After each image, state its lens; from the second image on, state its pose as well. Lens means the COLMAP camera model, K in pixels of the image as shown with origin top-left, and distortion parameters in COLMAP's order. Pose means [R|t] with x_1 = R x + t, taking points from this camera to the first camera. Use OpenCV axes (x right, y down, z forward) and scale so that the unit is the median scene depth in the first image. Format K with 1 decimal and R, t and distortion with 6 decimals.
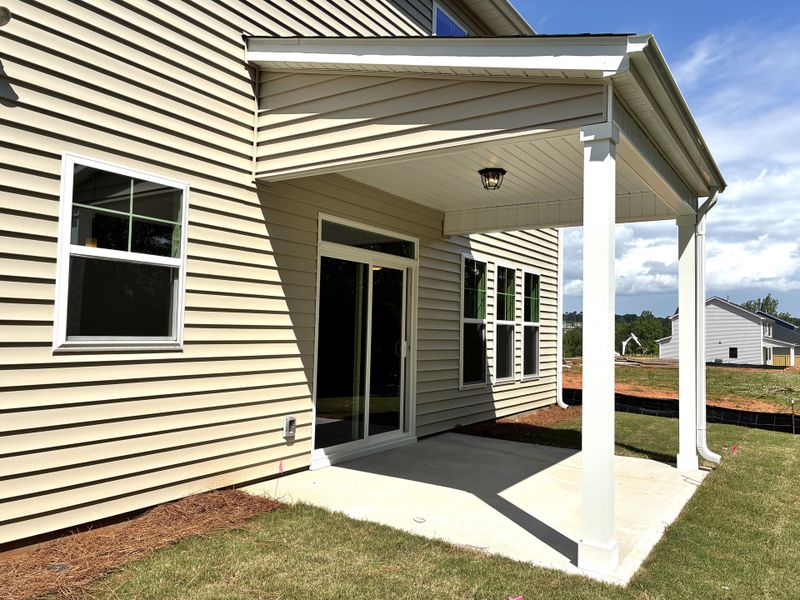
lens RADIAL K [[614.9, 0, 394.8], [0, 614.9, 298.5], [0, 0, 1]] dist [0.033590, -0.002482]
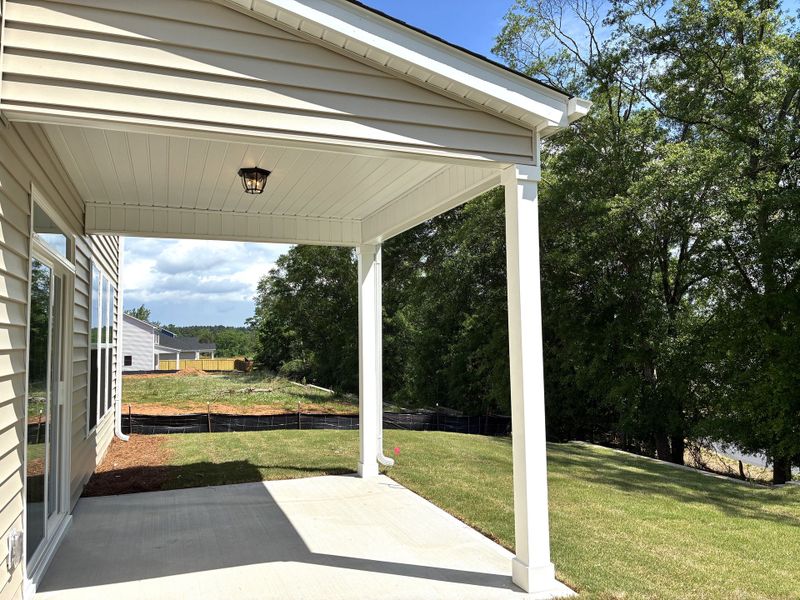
lens RADIAL K [[614.9, 0, 394.4], [0, 614.9, 301.3], [0, 0, 1]] dist [0.033590, -0.002482]
pose [[0.600013, 0.023294, 0.799651, -0.383940], [-0.015231, 0.999727, -0.017693, -0.015615], [-0.799845, -0.001564, 0.600204, 0.322361]]
